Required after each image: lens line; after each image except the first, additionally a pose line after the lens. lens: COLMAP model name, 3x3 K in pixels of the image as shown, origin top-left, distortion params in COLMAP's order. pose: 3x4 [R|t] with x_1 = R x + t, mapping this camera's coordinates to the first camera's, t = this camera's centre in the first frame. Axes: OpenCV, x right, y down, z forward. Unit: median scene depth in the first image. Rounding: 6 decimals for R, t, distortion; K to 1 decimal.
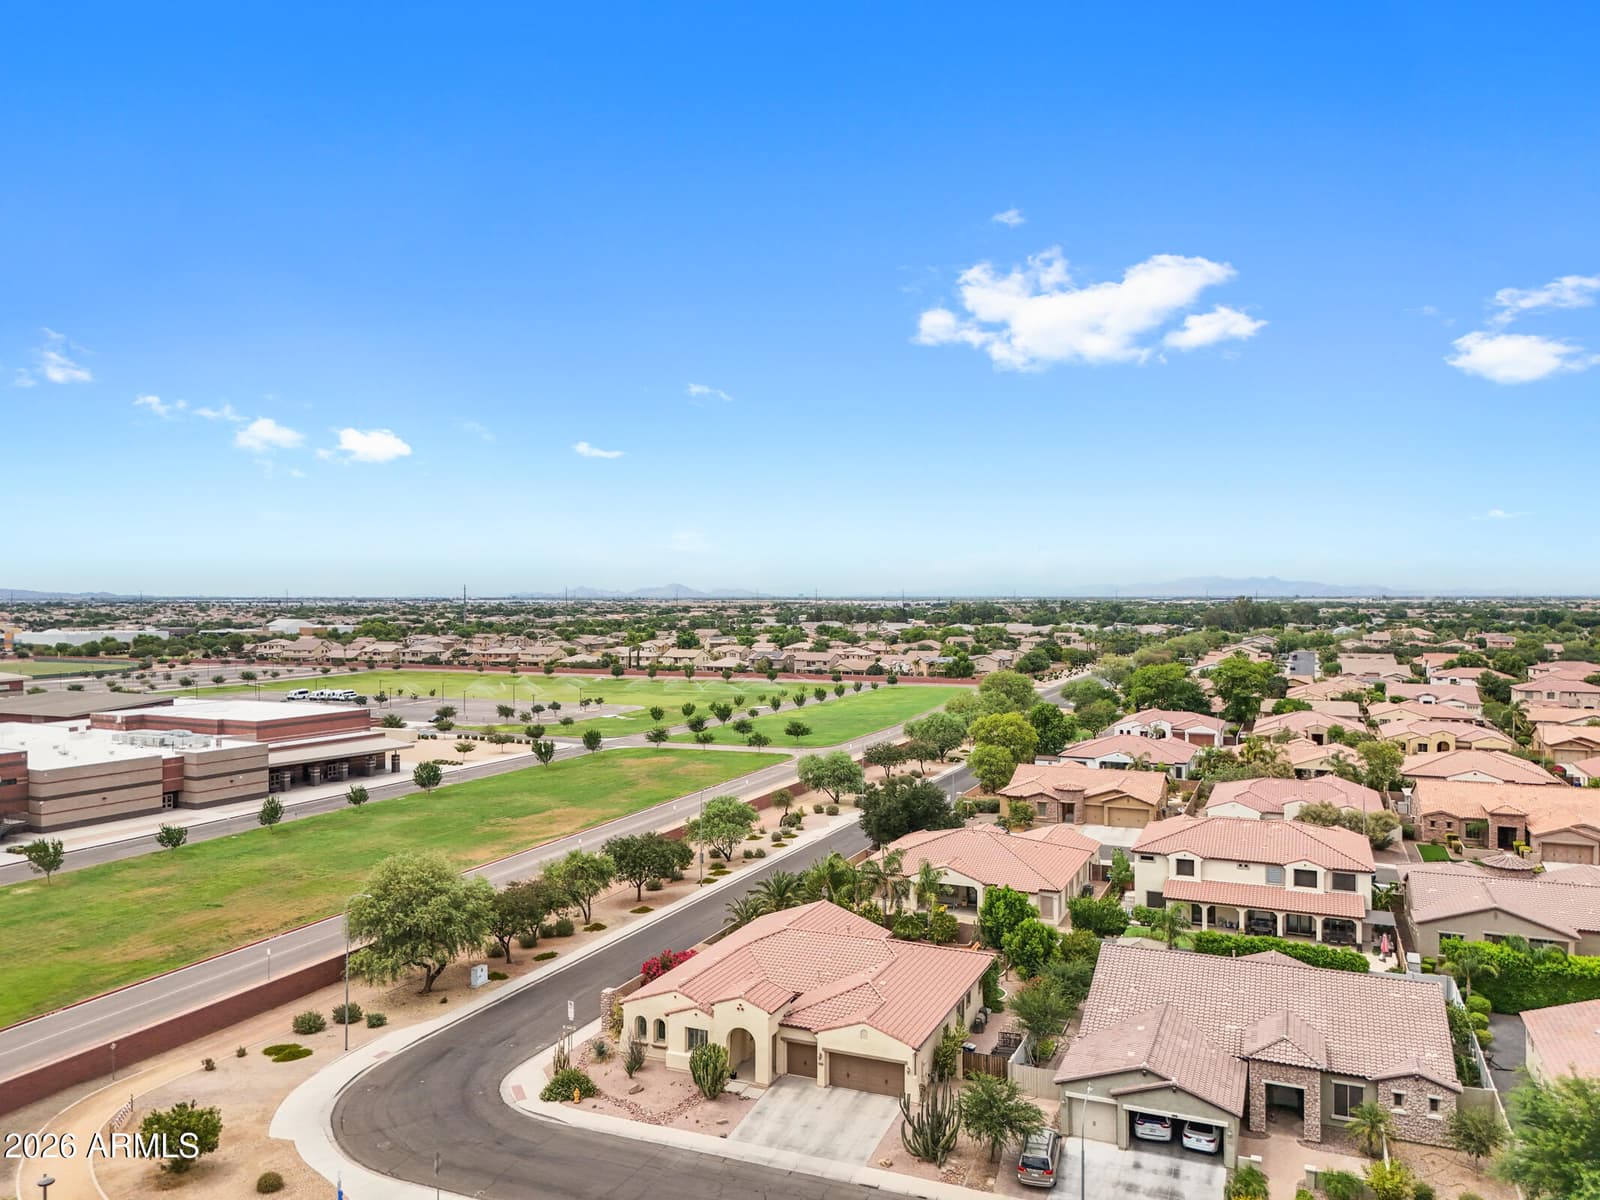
lens RADIAL K [[1181.5, 0, 796.2], [0, 1181.5, 607.6], [0, 0, 1]] dist [0.065342, -0.056857]
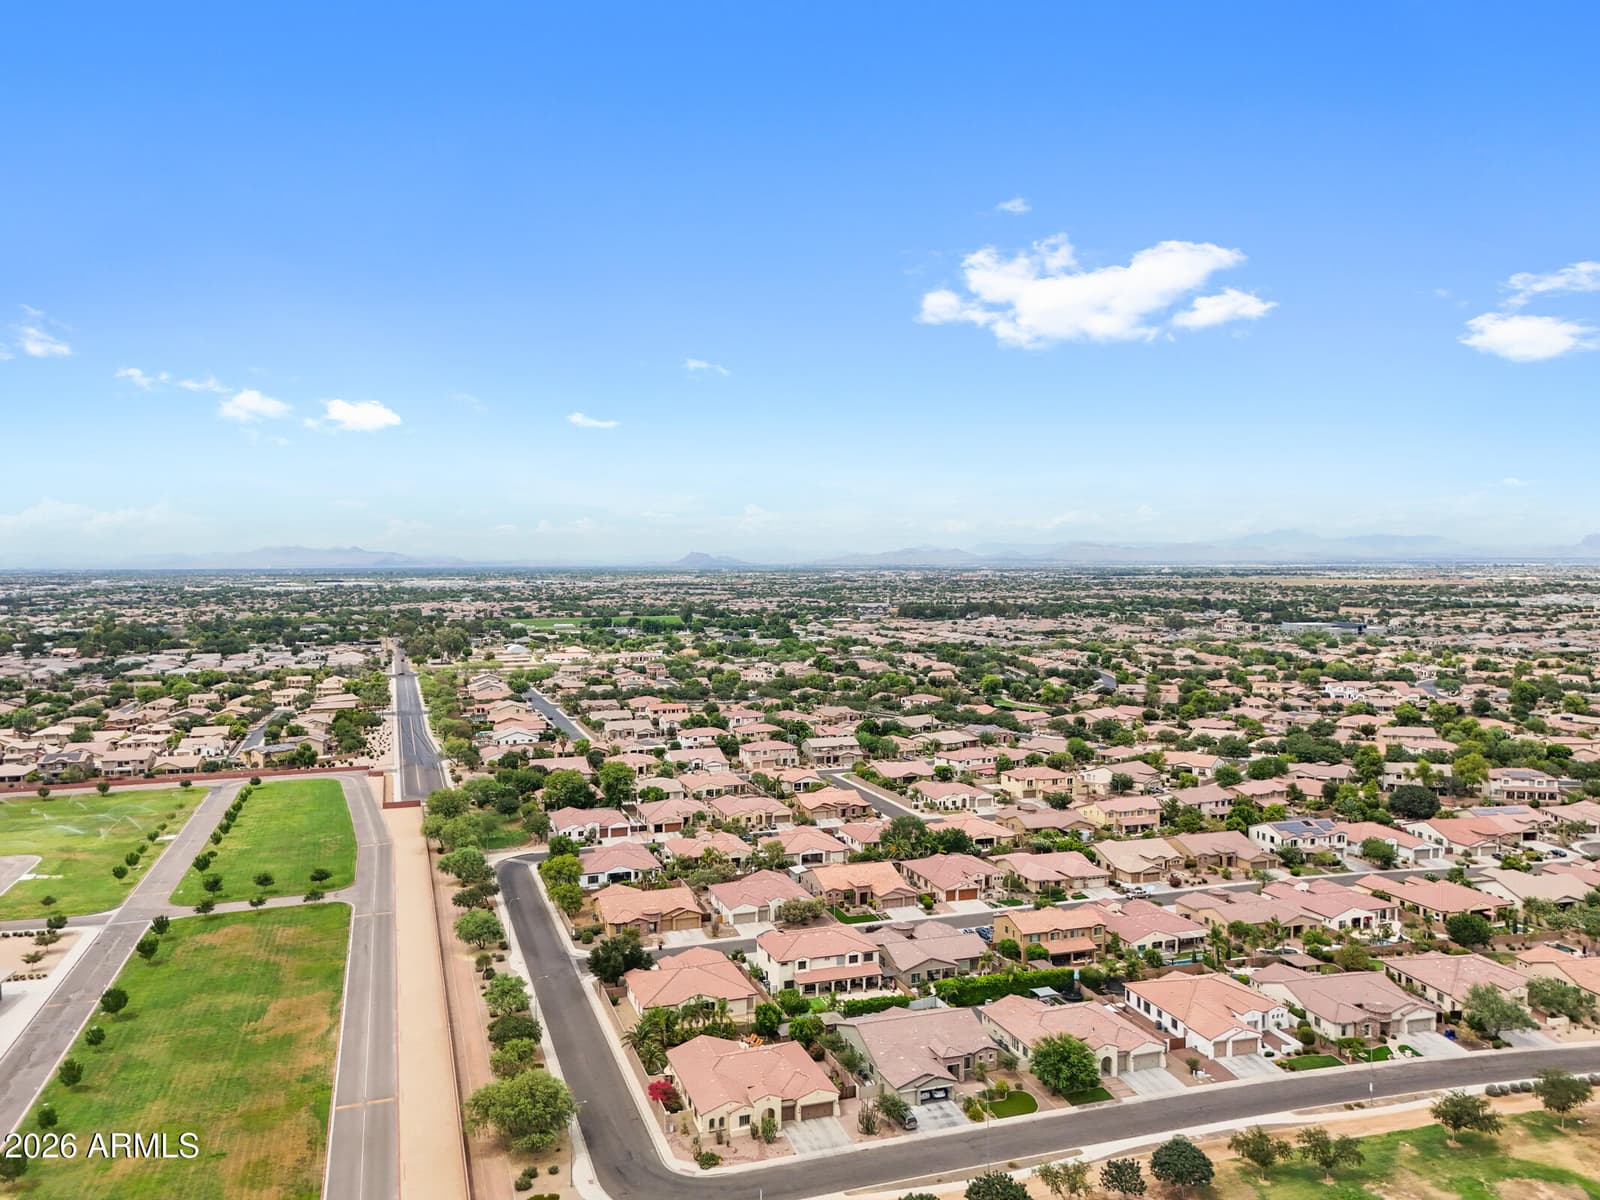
lens RADIAL K [[1168.2, 0, 810.5], [0, 1168.2, 596.3], [0, 0, 1]] dist [0.066218, -0.060755]
pose [[0.741320, -0.015289, 0.670978, -1.099628], [0.010289, 0.999882, 0.011416, -0.475347], [-0.671073, -0.001559, 0.741389, -0.520789]]
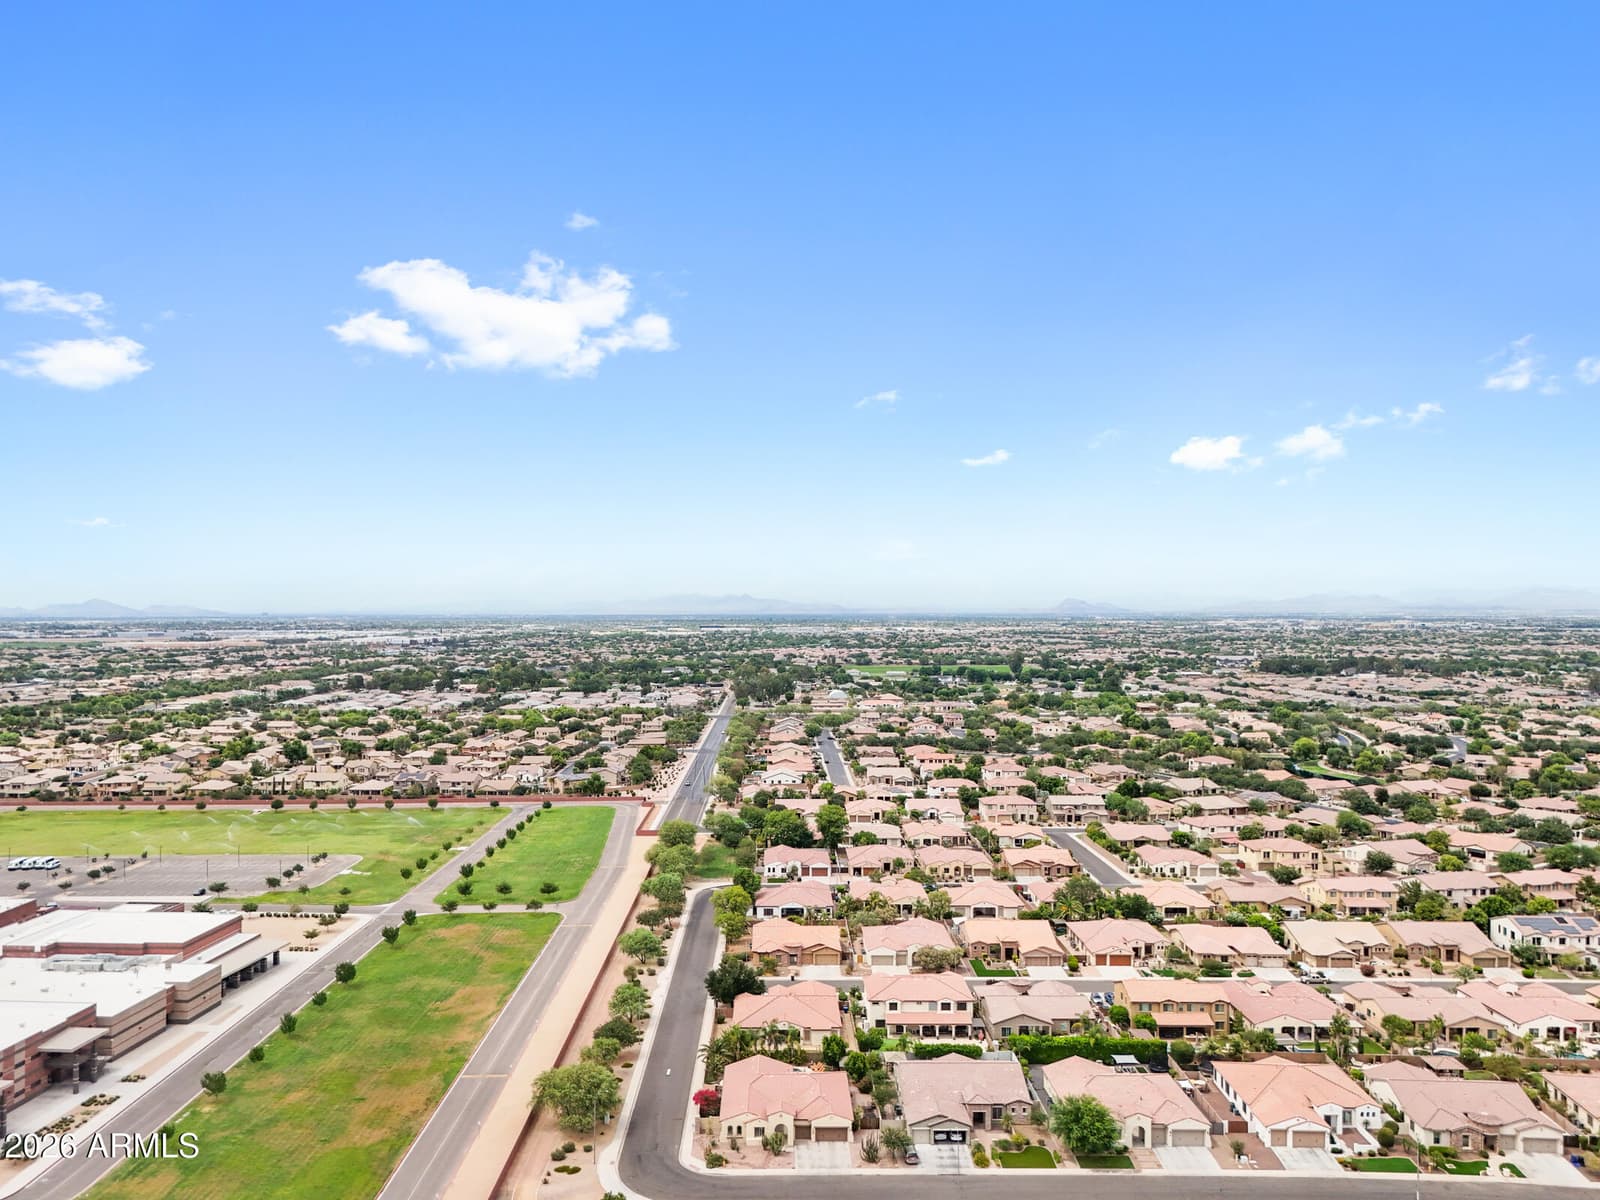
lens RADIAL K [[1181.5, 0, 796.2], [0, 1181.5, 607.6], [0, 0, 1]] dist [0.065342, -0.056857]
pose [[0.914074, 0.008072, 0.405467, -0.768773], [0.000627, 0.999773, -0.021317, -0.492280], [-0.405547, 0.019739, 0.913861, -0.956994]]
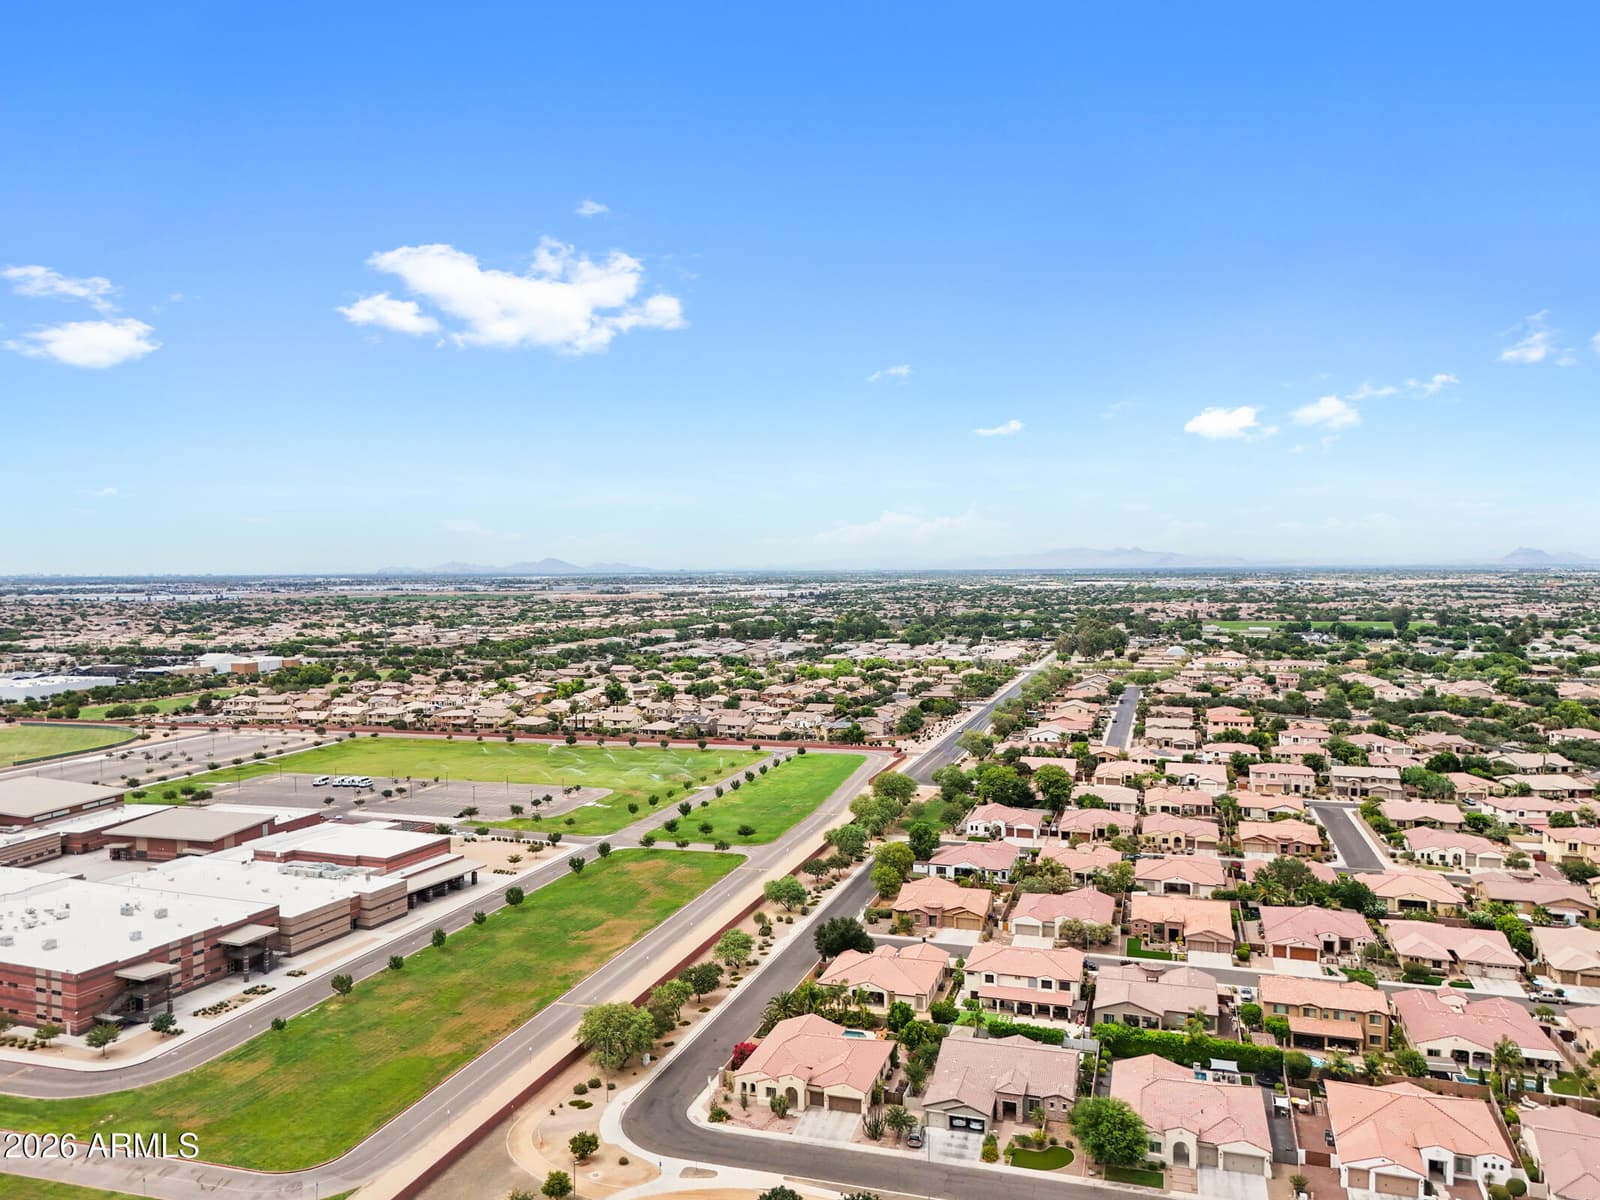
lens RADIAL K [[1168.2, 0, 810.5], [0, 1168.2, 596.3], [0, 0, 1]] dist [0.066218, -0.060755]
pose [[0.993691, -0.002143, 0.112134, -0.202845], [0.001282, 0.999969, 0.007752, -0.480375], [-0.112147, -0.007559, 0.993663, -0.994544]]
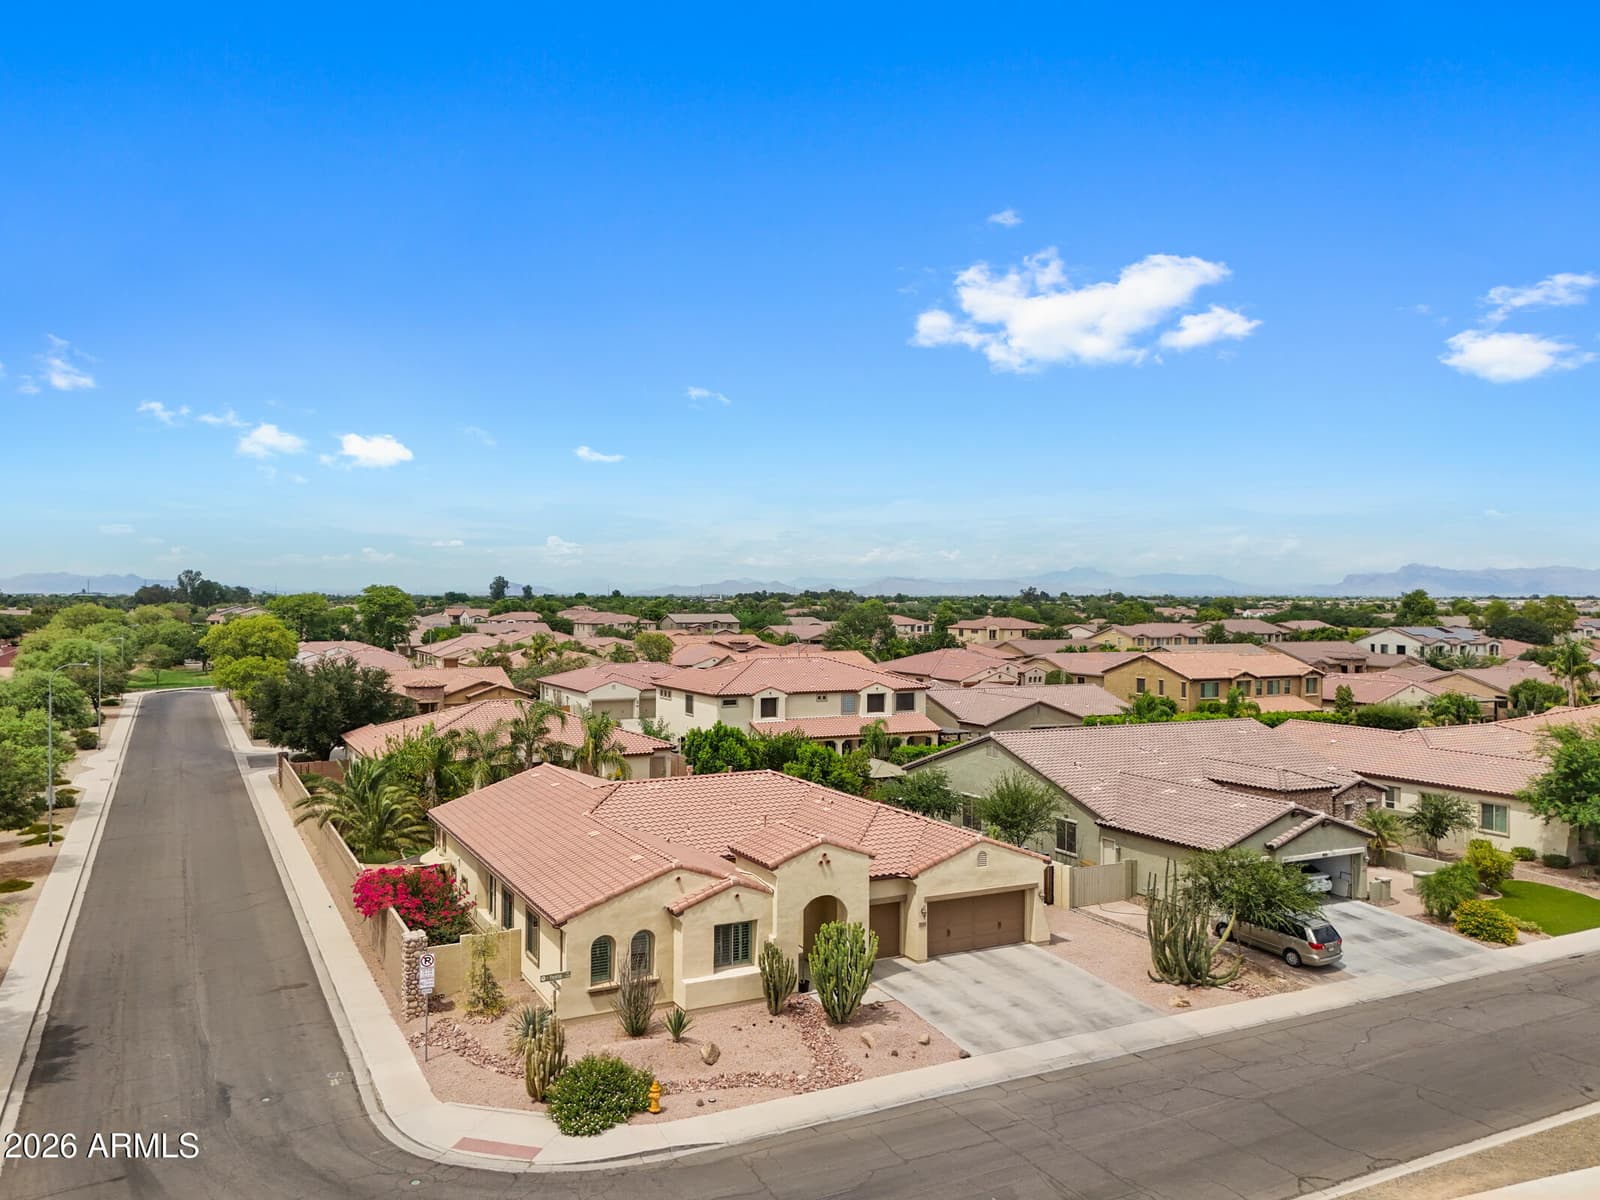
lens RADIAL K [[1192.9, 0, 800.0], [0, 1192.9, 600.0], [0, 0, 1]] dist [0.077997, -0.083340]
pose [[0.640256, -0.003464, 0.768154, -0.373791], [0.005983, 0.999982, -0.000478, 0.159320], [-0.768138, 0.004902, 0.640265, 0.482943]]
